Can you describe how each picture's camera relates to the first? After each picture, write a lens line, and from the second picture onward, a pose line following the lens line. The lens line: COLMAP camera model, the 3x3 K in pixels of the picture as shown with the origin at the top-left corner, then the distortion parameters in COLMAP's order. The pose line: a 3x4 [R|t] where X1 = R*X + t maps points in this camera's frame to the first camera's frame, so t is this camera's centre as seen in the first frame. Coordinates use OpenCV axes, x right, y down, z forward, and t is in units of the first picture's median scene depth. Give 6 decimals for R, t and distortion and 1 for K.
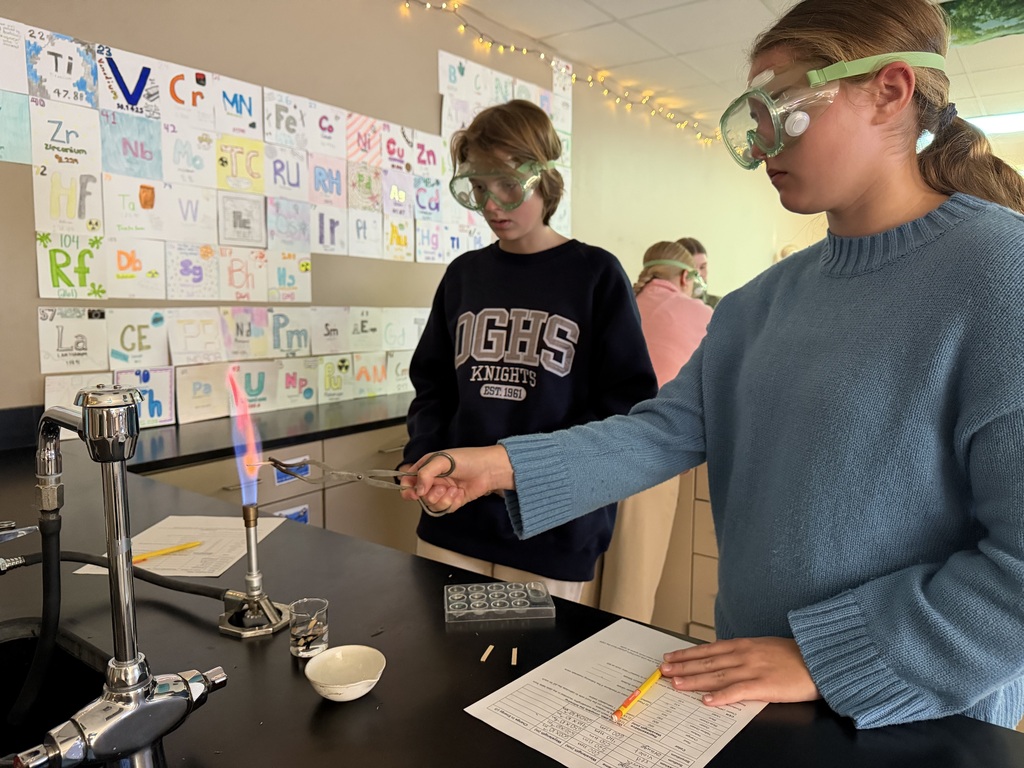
lens RADIAL K [[739.5, 0, 509.6], [0, 739.5, 389.3], [0, 0, 1]] dist [-0.000321, -0.005849]
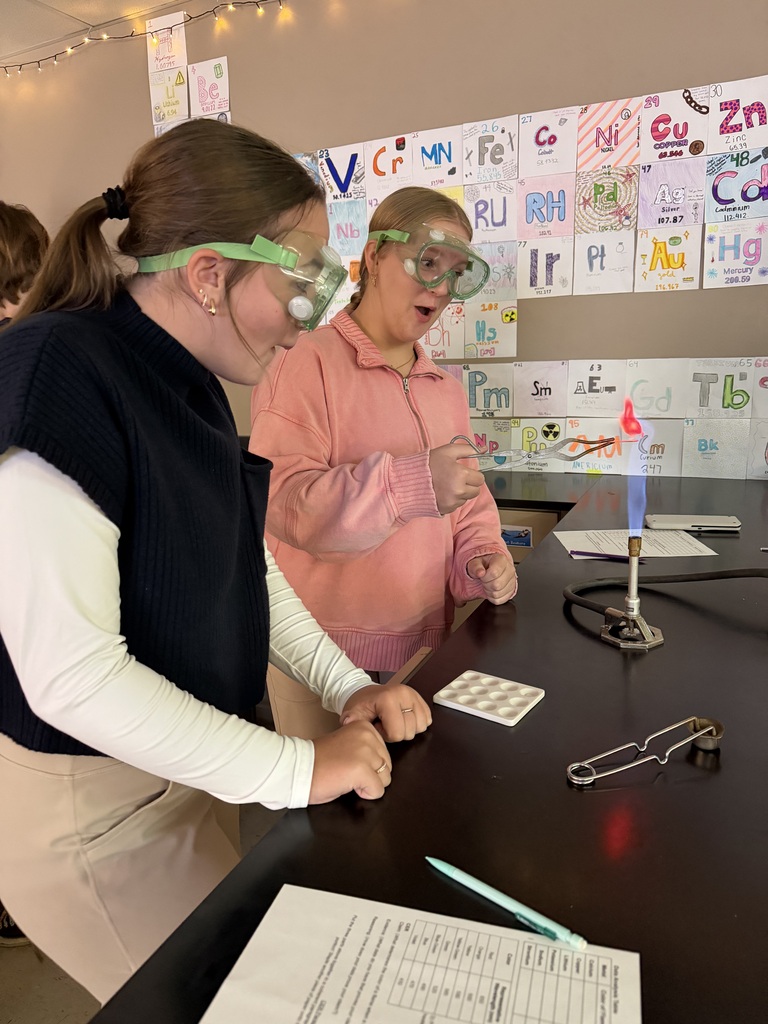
lens RADIAL K [[759.3, 0, 375.3], [0, 759.3, 504.7], [0, 0, 1]] dist [0.058948, -0.061356]
pose [[0.205886, 0.178621, -0.962136, 0.628521], [-0.074937, 0.983191, 0.166495, -0.085439], [0.975702, 0.037821, 0.215811, 0.665334]]
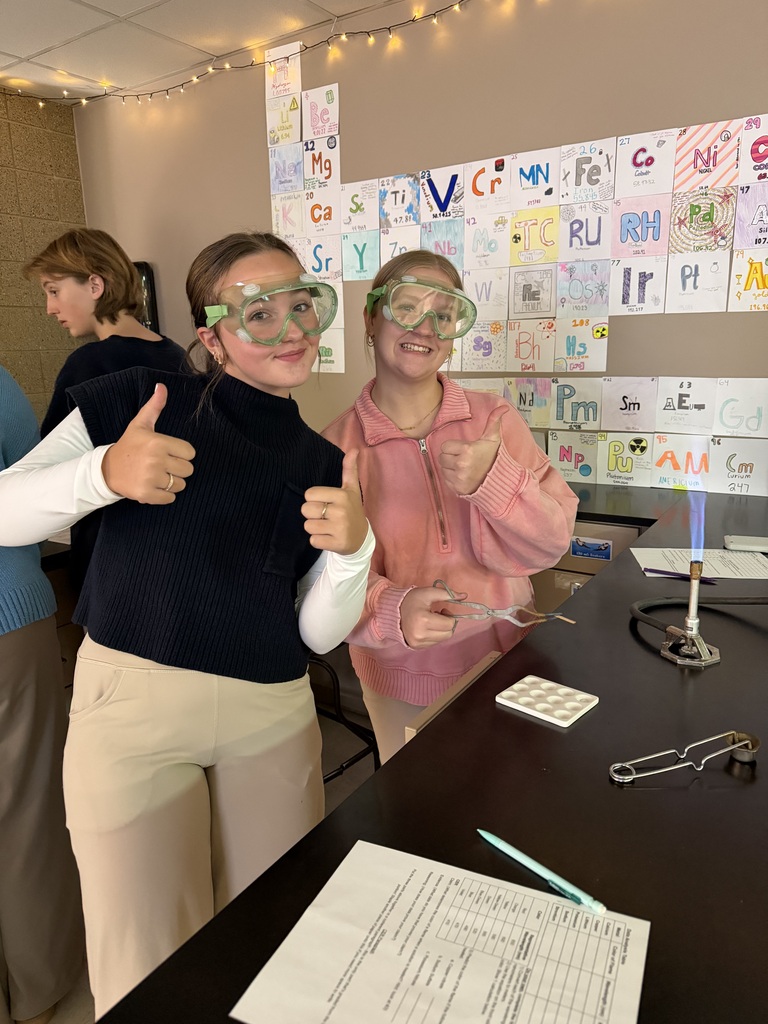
lens RADIAL K [[759.3, 0, 375.3], [0, 759.3, 504.7], [0, 0, 1]] dist [0.058948, -0.061356]
pose [[0.081175, 0.189561, -0.978508, 0.677358], [-0.091167, 0.979044, 0.182102, -0.106657], [0.992522, 0.074426, 0.096756, 0.662261]]
